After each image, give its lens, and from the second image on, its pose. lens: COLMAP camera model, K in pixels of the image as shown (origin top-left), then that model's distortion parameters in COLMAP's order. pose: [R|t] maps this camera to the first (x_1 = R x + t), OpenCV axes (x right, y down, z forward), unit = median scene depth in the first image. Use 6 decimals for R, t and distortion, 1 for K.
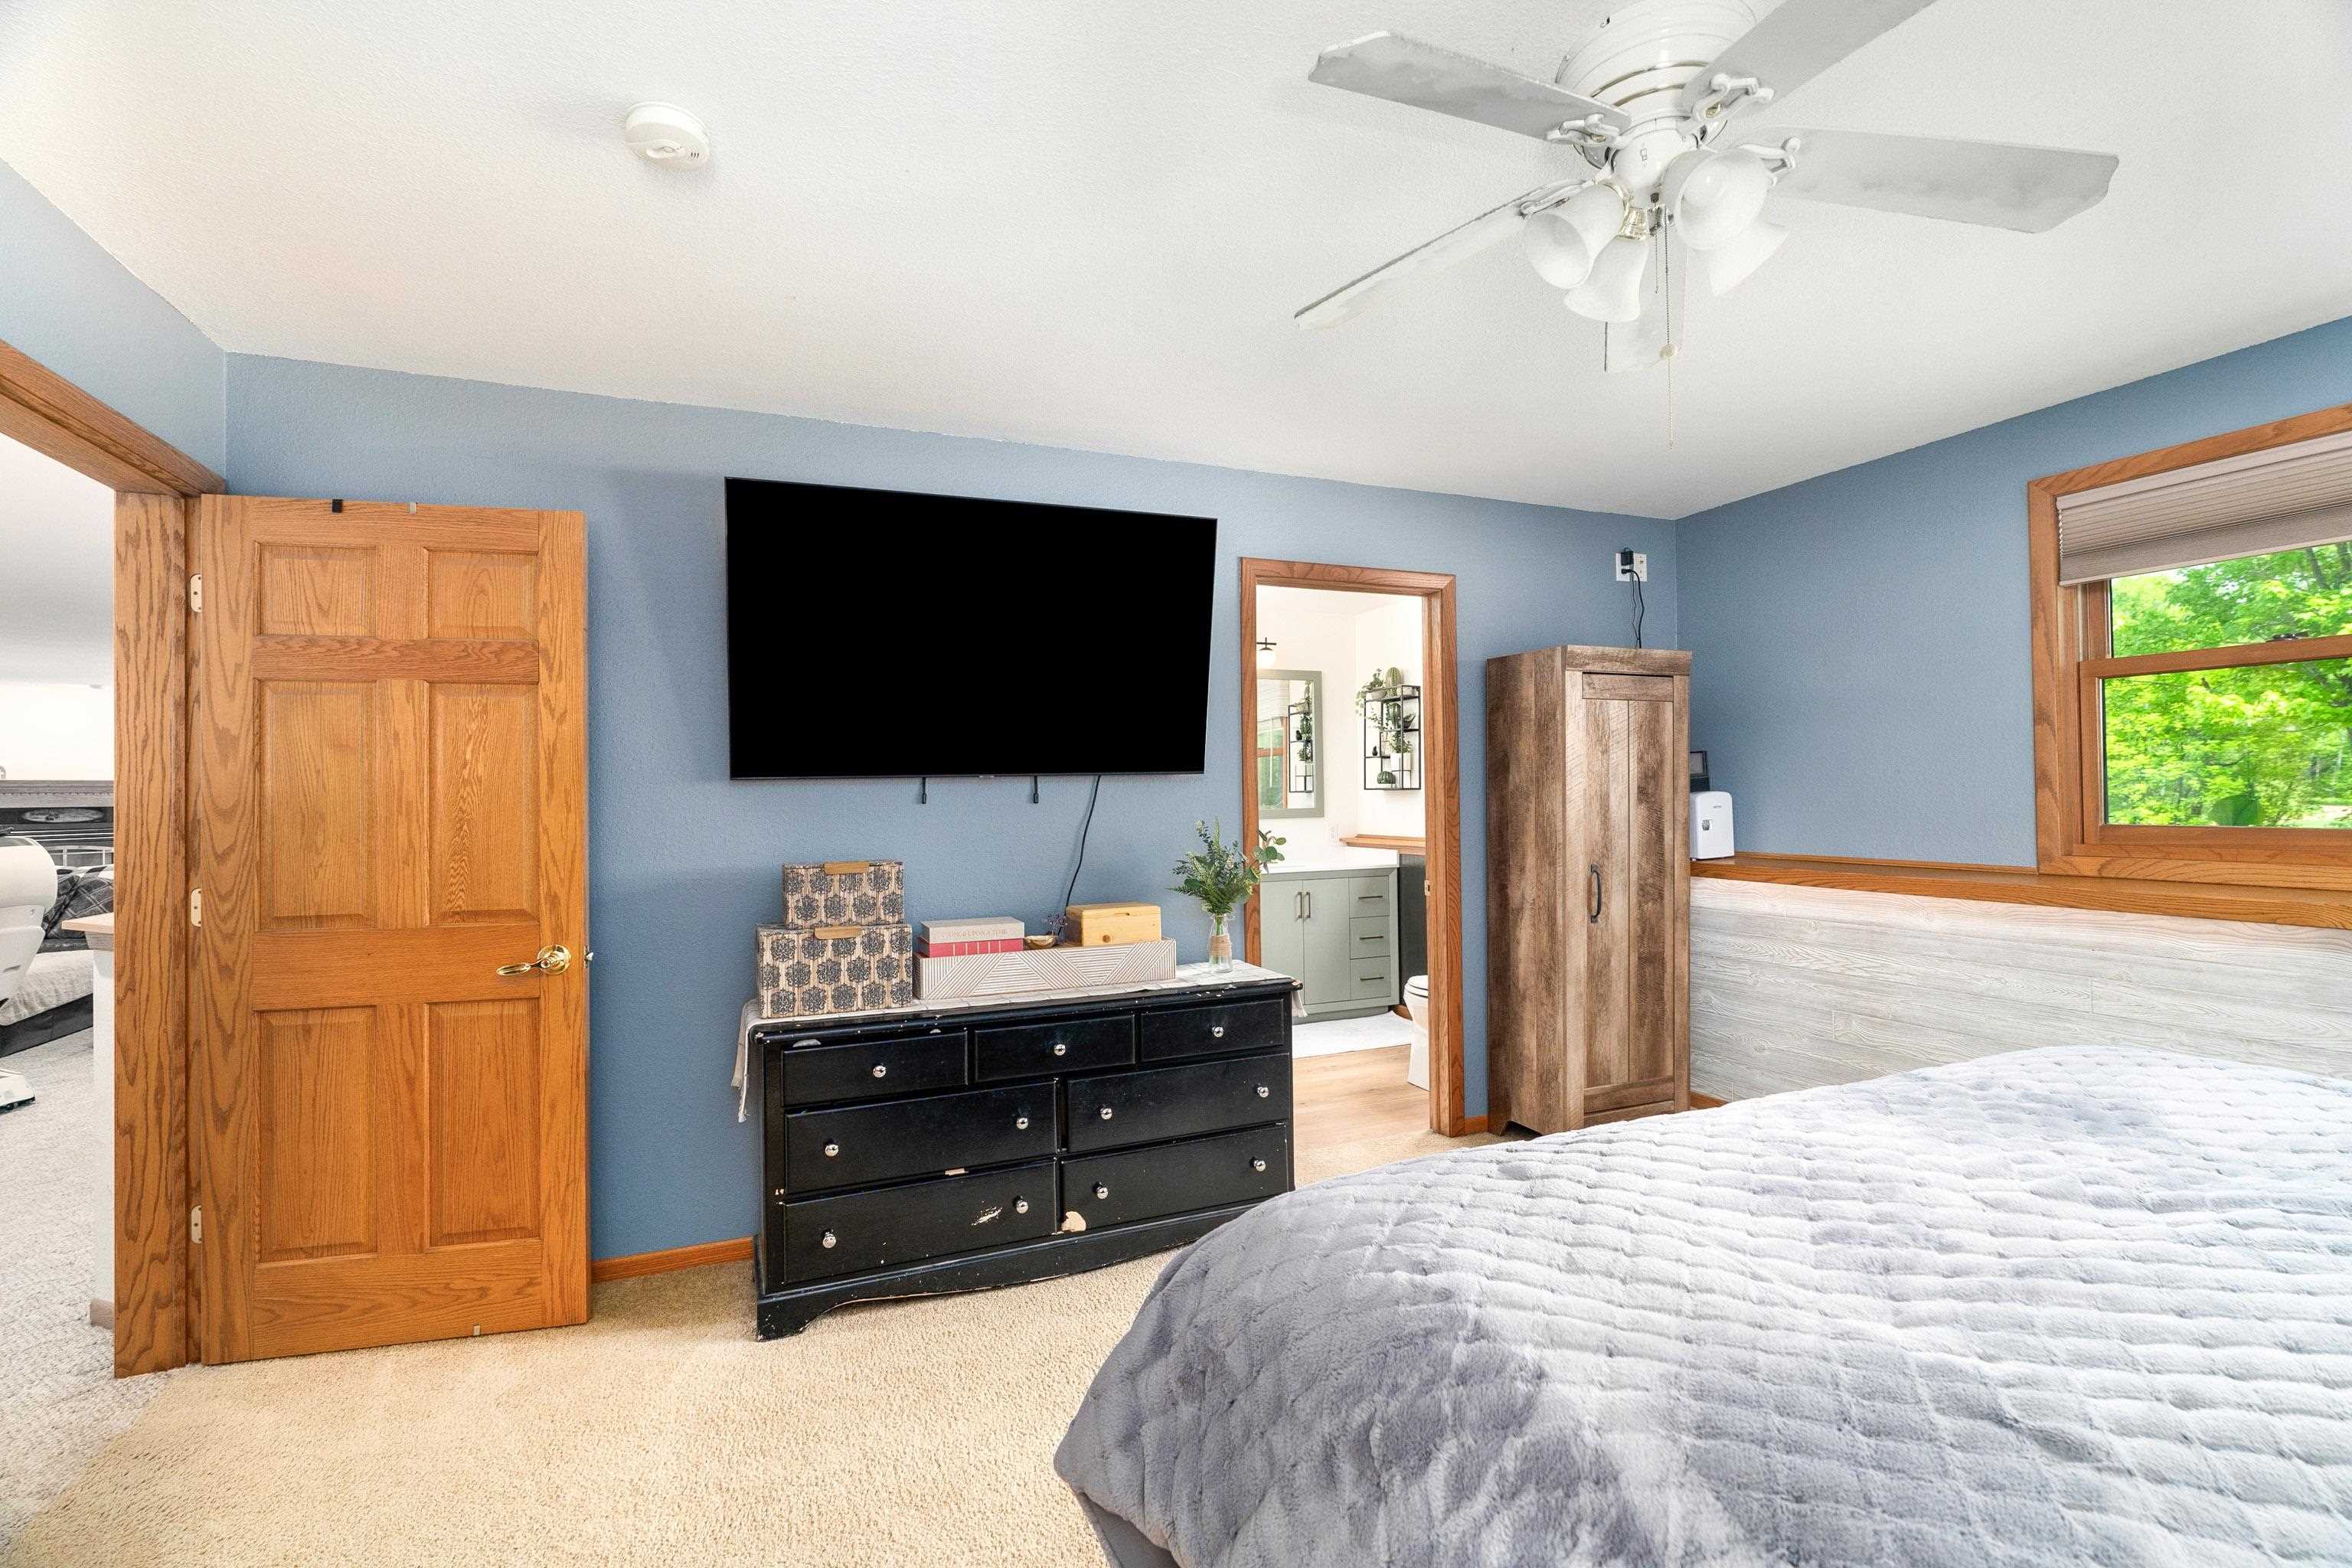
lens RADIAL K [[1077.5, 0, 1173.9], [0, 1077.5, 793.8], [0, 0, 1]] dist [-0.002810, 0.000360]
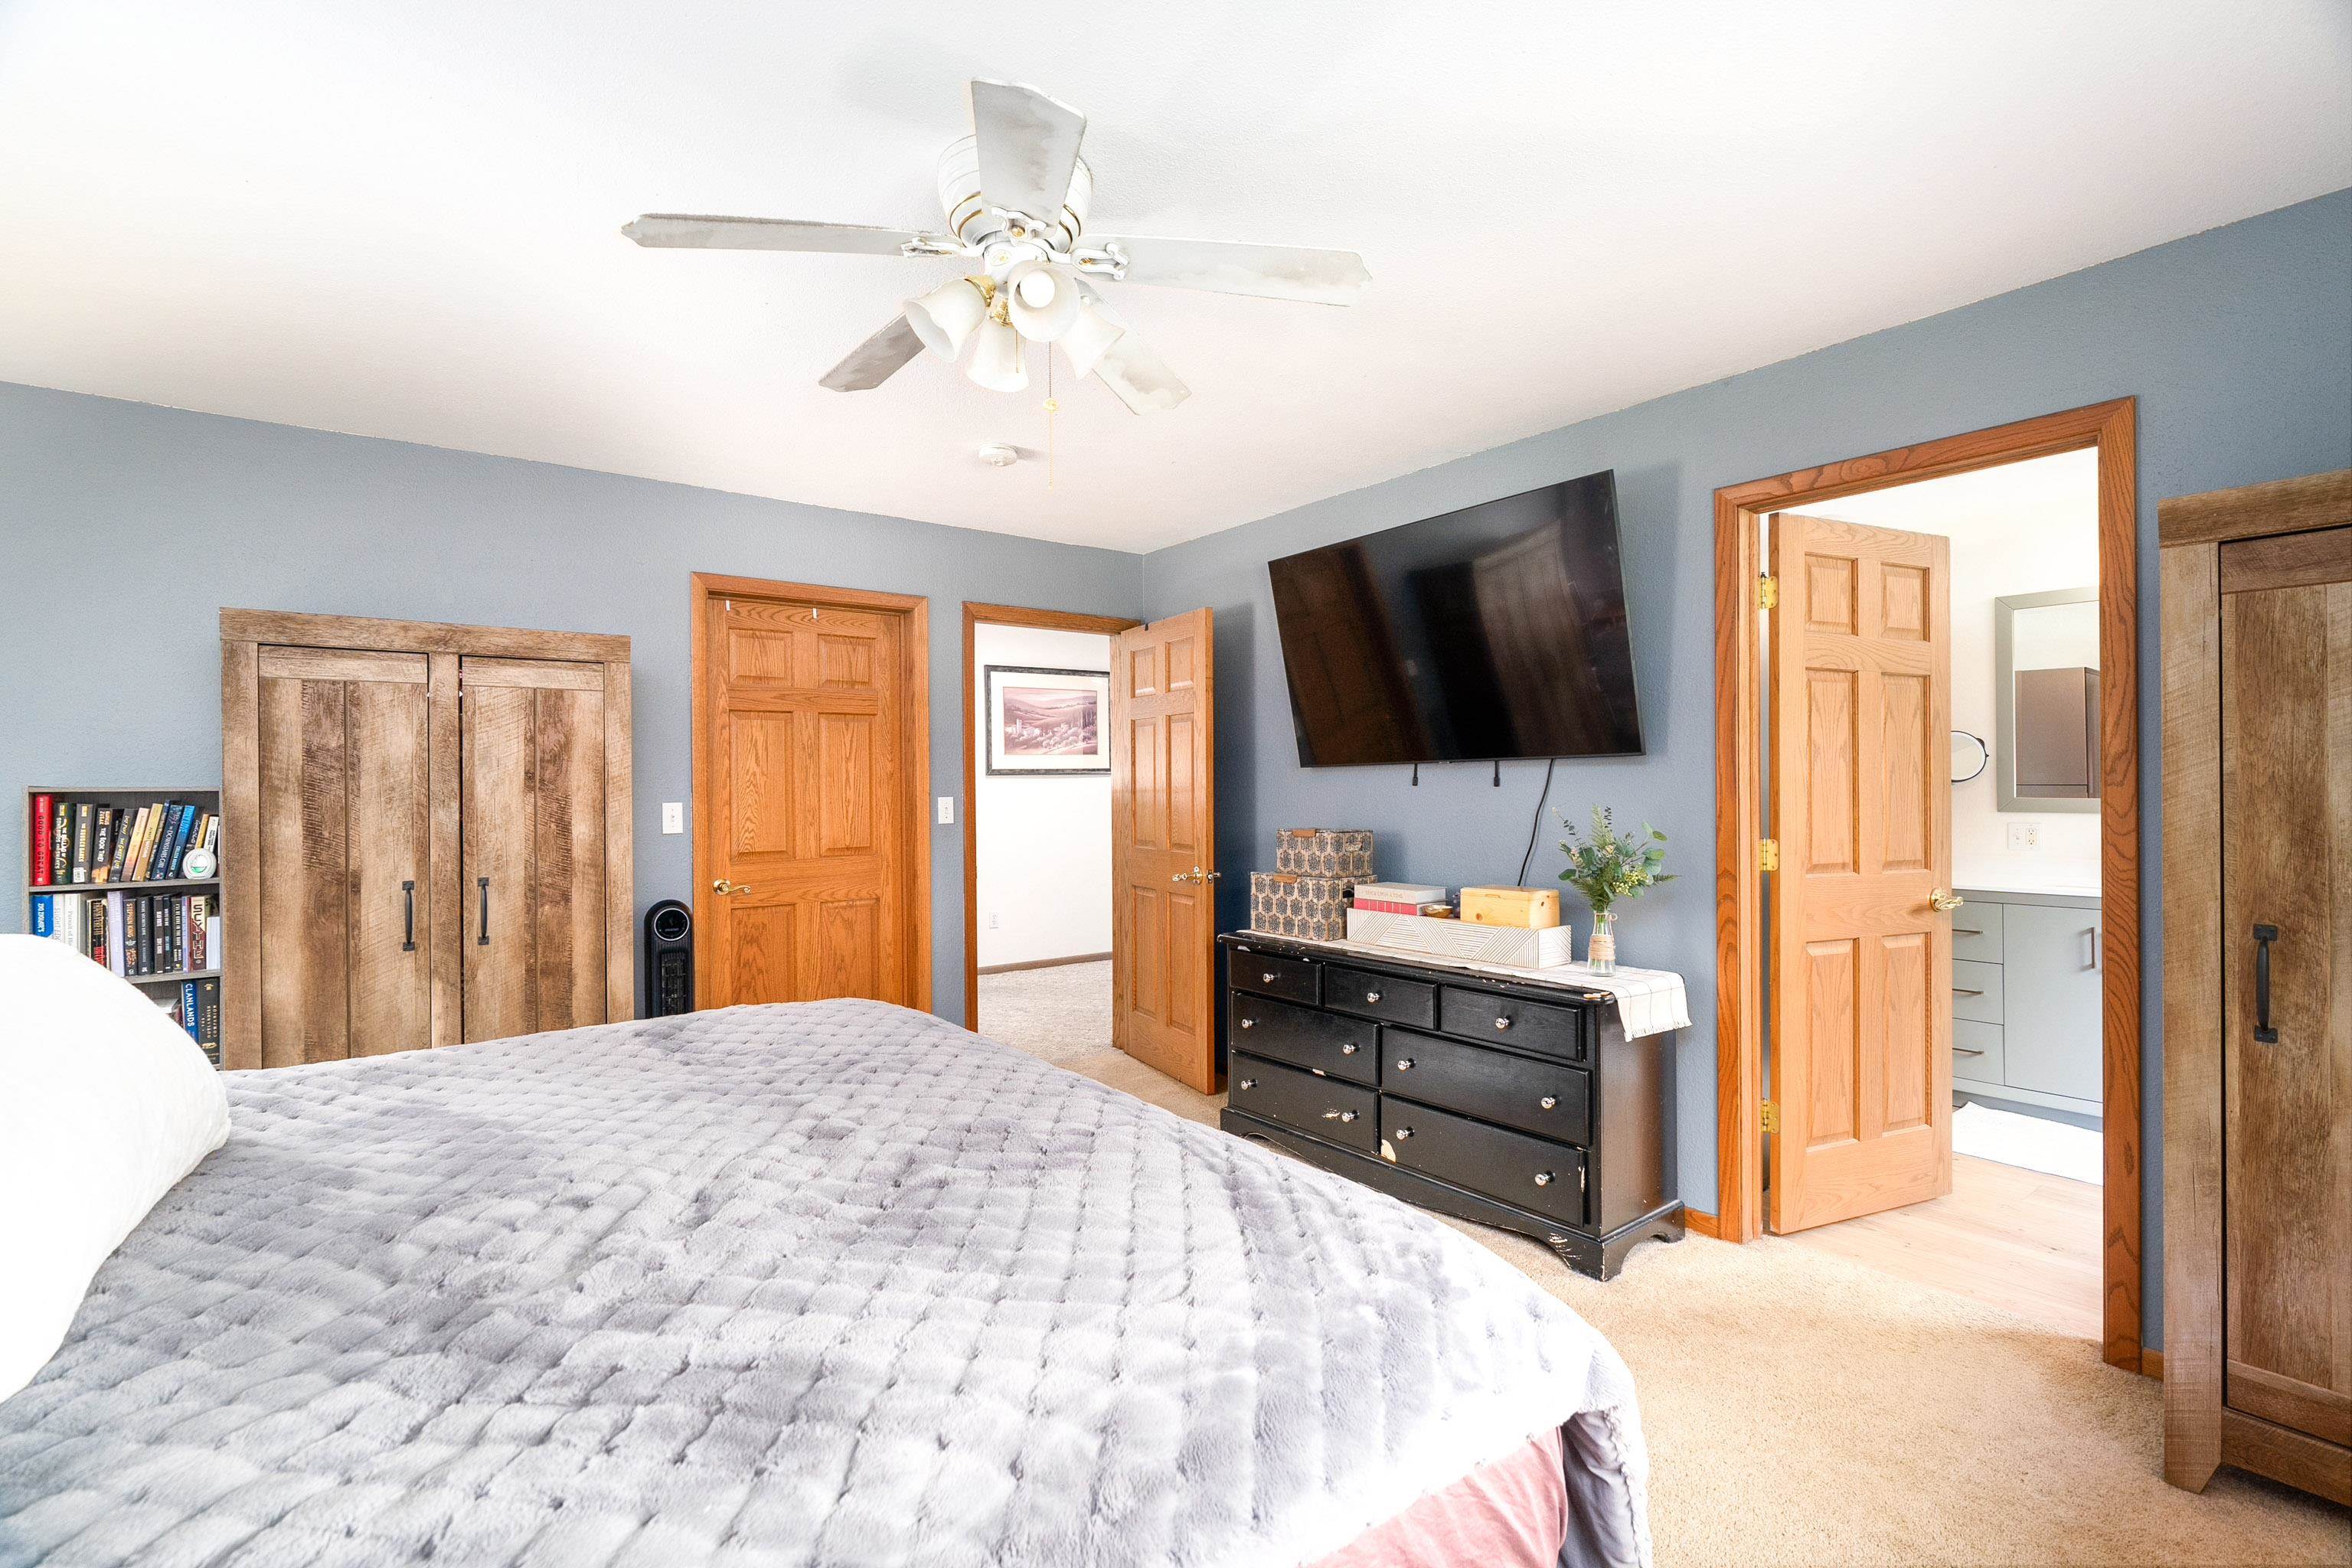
lens RADIAL K [[1077.5, 0, 1165.9], [0, 1077.5, 787.7], [0, 0, 1]] dist [-0.002810, 0.000360]
pose [[0.239945, 0.018338, -0.970613, 0.960460], [0.013276, 0.999666, 0.022168, -0.020466], [0.970696, -0.018205, 0.239622, 0.495663]]
